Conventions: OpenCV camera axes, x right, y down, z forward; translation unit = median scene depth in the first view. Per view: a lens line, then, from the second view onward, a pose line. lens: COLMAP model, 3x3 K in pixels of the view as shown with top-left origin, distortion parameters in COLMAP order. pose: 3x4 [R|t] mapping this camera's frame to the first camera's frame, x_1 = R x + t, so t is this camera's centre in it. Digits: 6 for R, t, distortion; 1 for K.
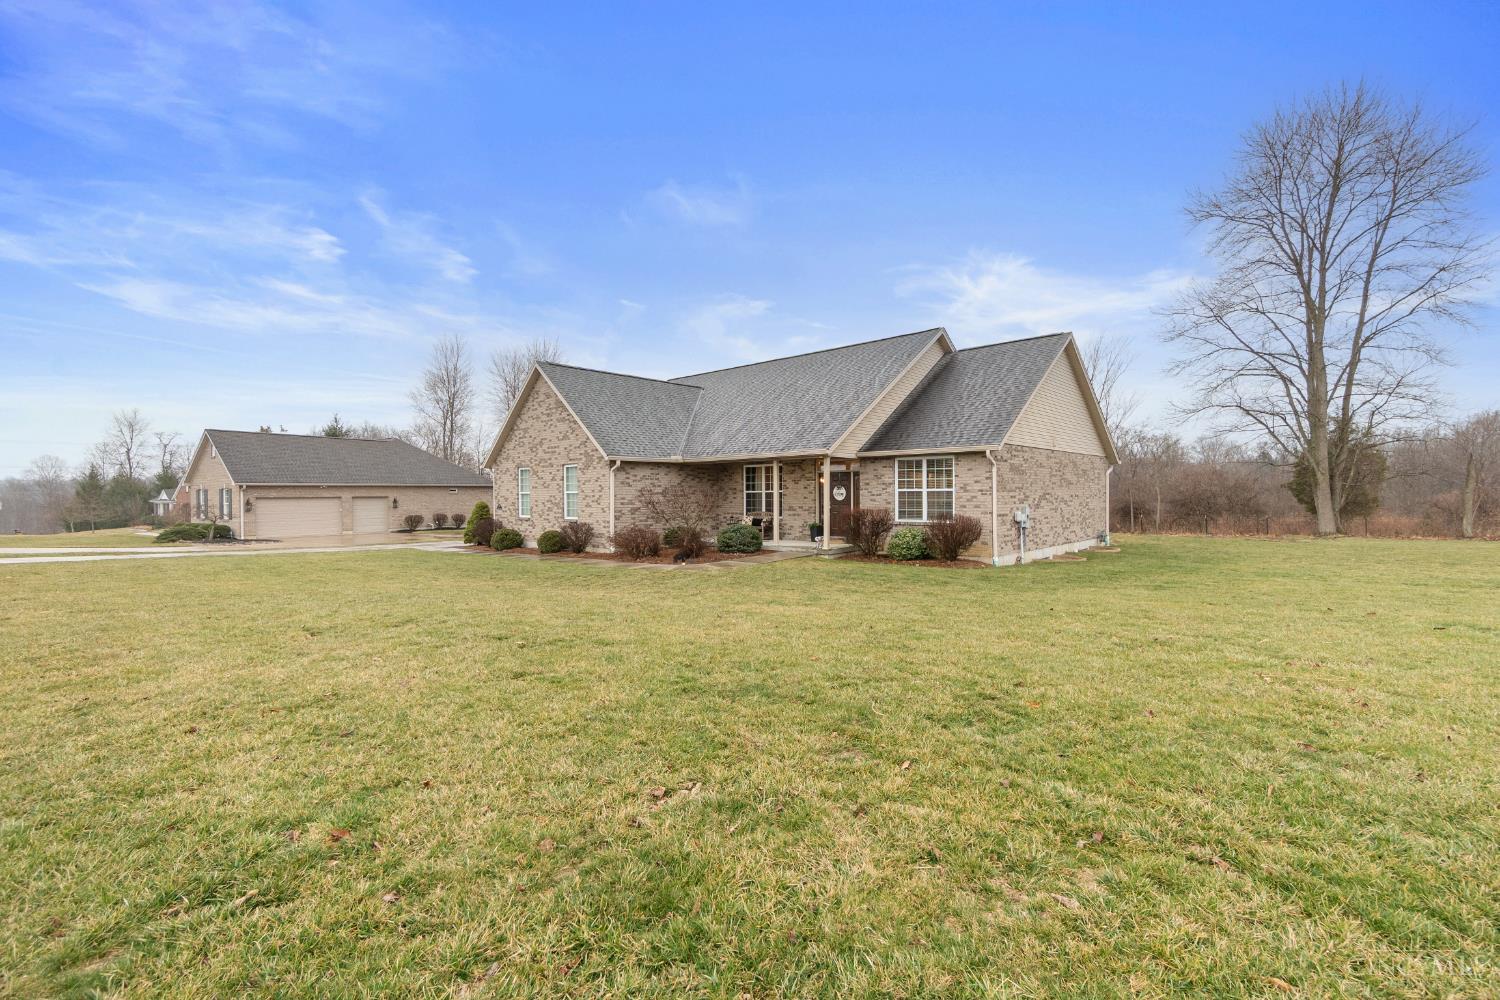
lens RADIAL K [[650.1, 0, 735.0], [0, 650.1, 499.2], [0, 0, 1]] dist [-0.015886, 0.000789]
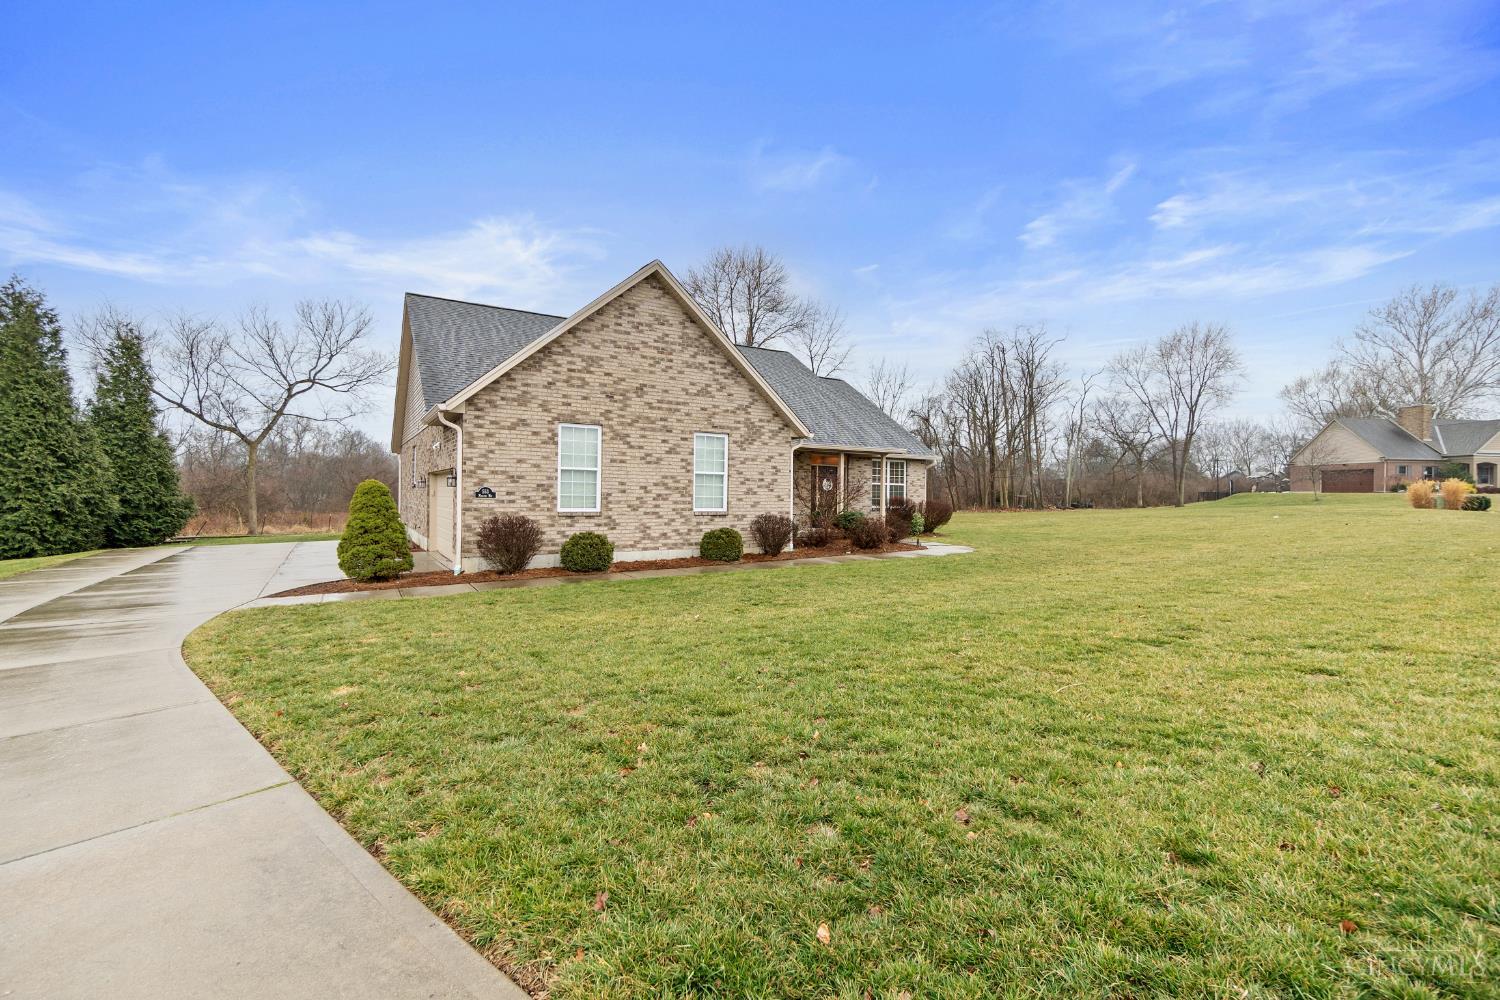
lens RADIAL K [[650.1, 0, 735.0], [0, 650.1, 499.2], [0, 0, 1]] dist [-0.015886, 0.000789]
pose [[0.245575, 0.001923, 0.969376, -0.957228], [-0.010202, 0.999948, 0.000601, 0.017450], [-0.969324, -0.010037, 0.245582, 0.826548]]
